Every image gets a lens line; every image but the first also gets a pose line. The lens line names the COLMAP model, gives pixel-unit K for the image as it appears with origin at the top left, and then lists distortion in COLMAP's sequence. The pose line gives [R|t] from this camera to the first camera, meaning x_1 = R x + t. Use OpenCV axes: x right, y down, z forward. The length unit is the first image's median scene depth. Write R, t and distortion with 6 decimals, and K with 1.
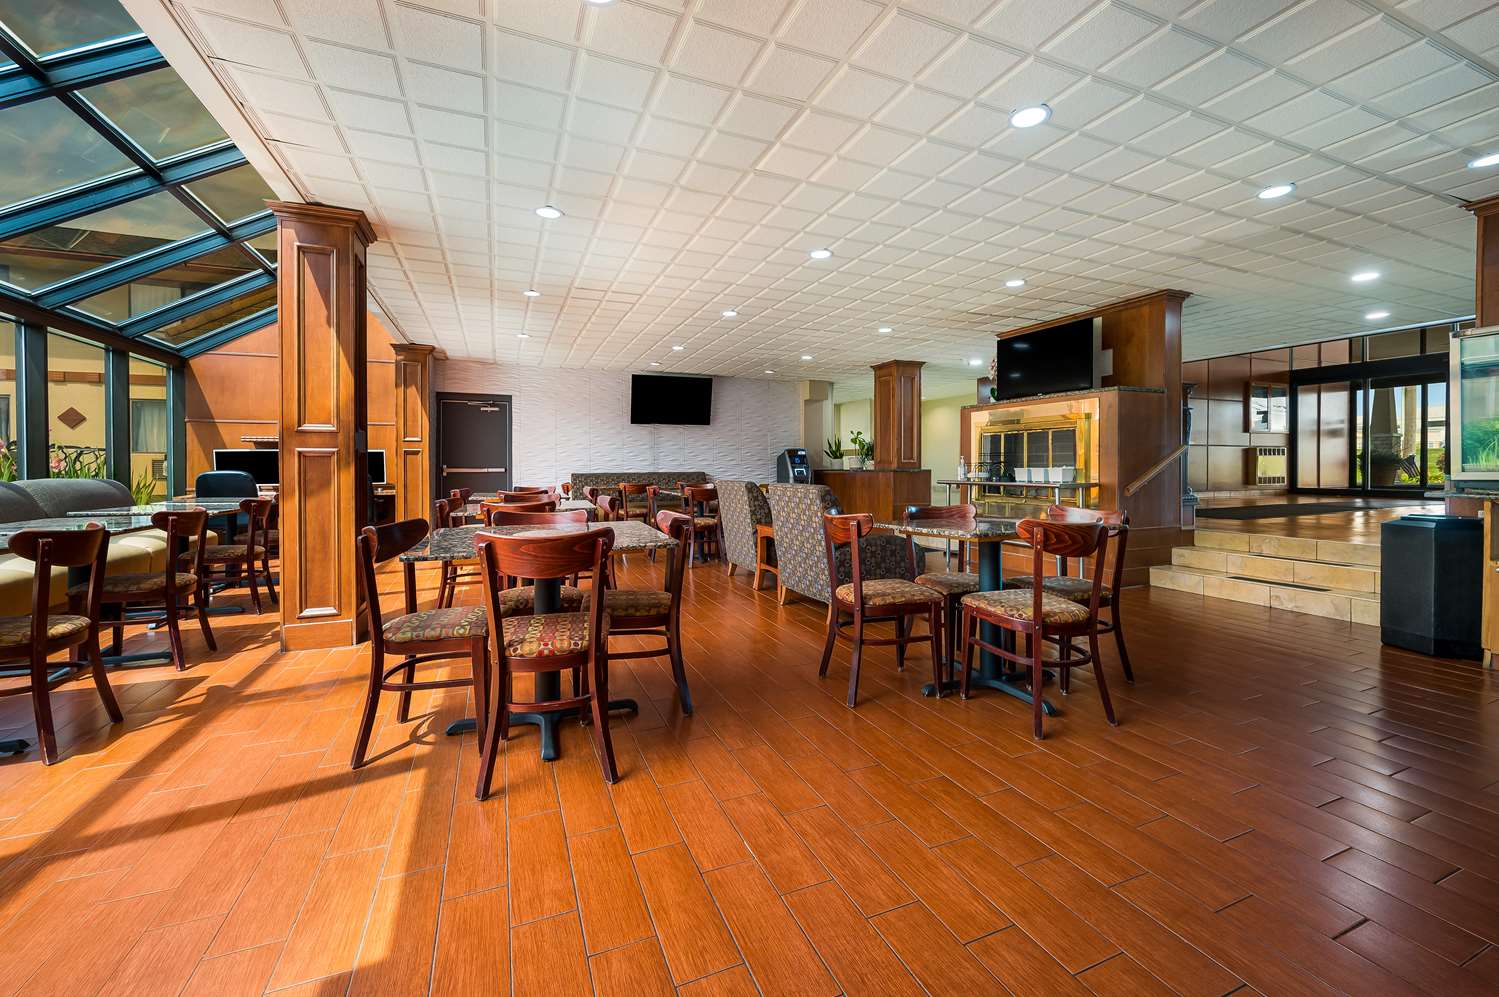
lens RADIAL K [[607.5, 0, 755.2], [0, 607.5, 466.8], [0, 0, 1]] dist [-0.000242, -0.000071]
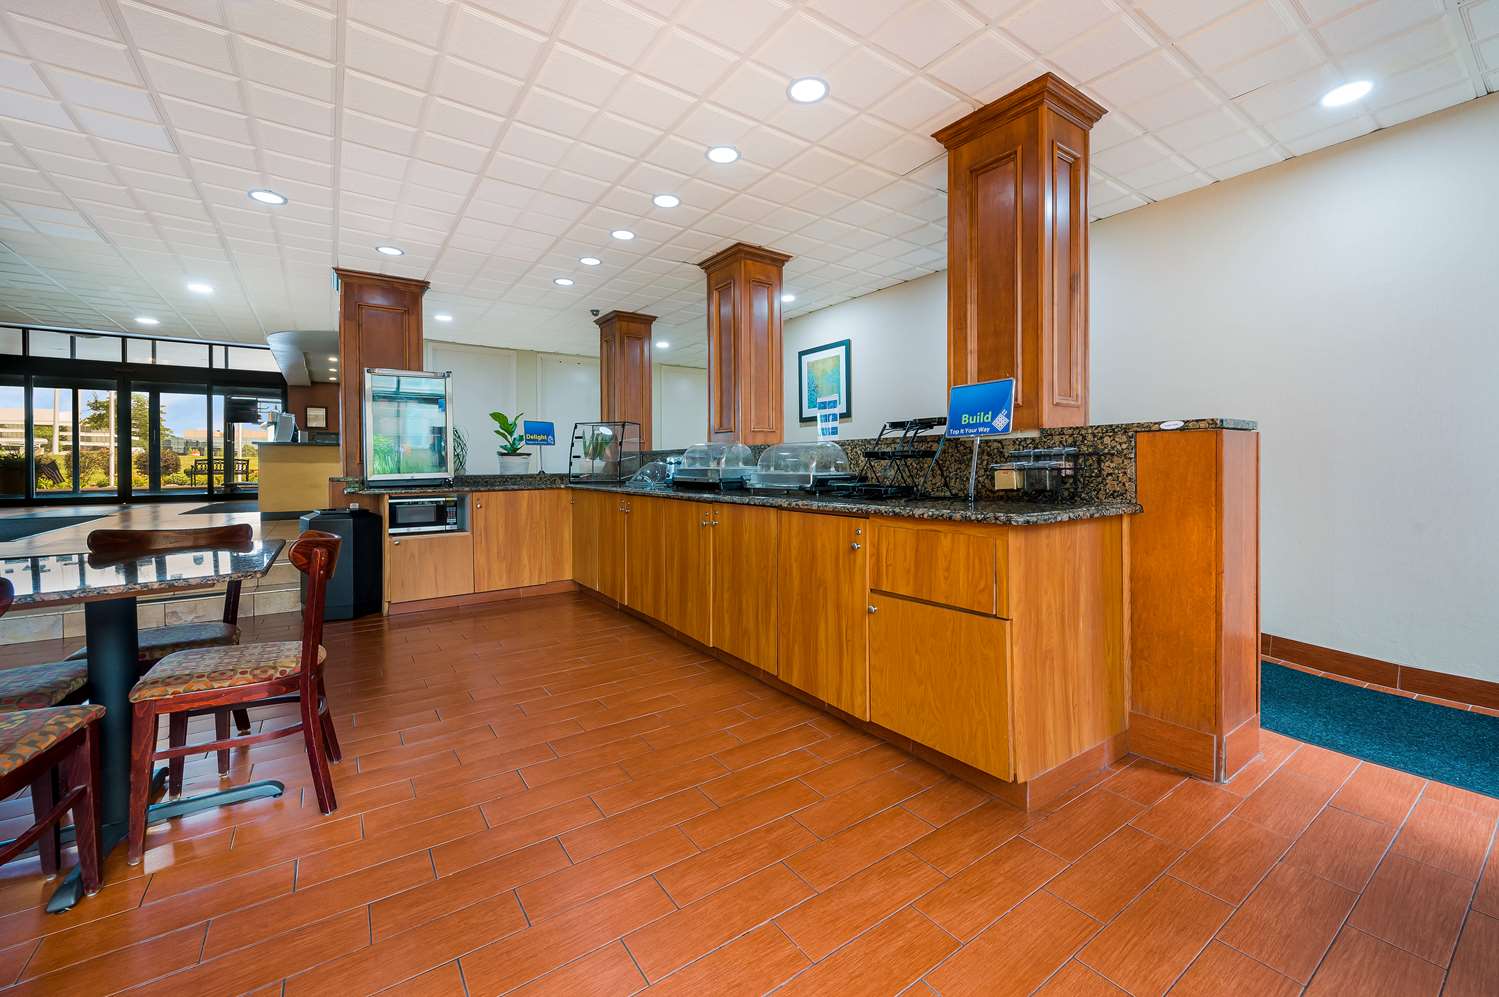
lens RADIAL K [[607.5, 0, 755.2], [0, 607.5, 466.8], [0, 0, 1]] dist [-0.000242, -0.000071]
pose [[-0.210970, -0.003290, 0.977487, -0.576812], [0.009959, 0.999935, 0.005515, -0.003088], [-0.977442, 0.010899, -0.210923, 0.849377]]
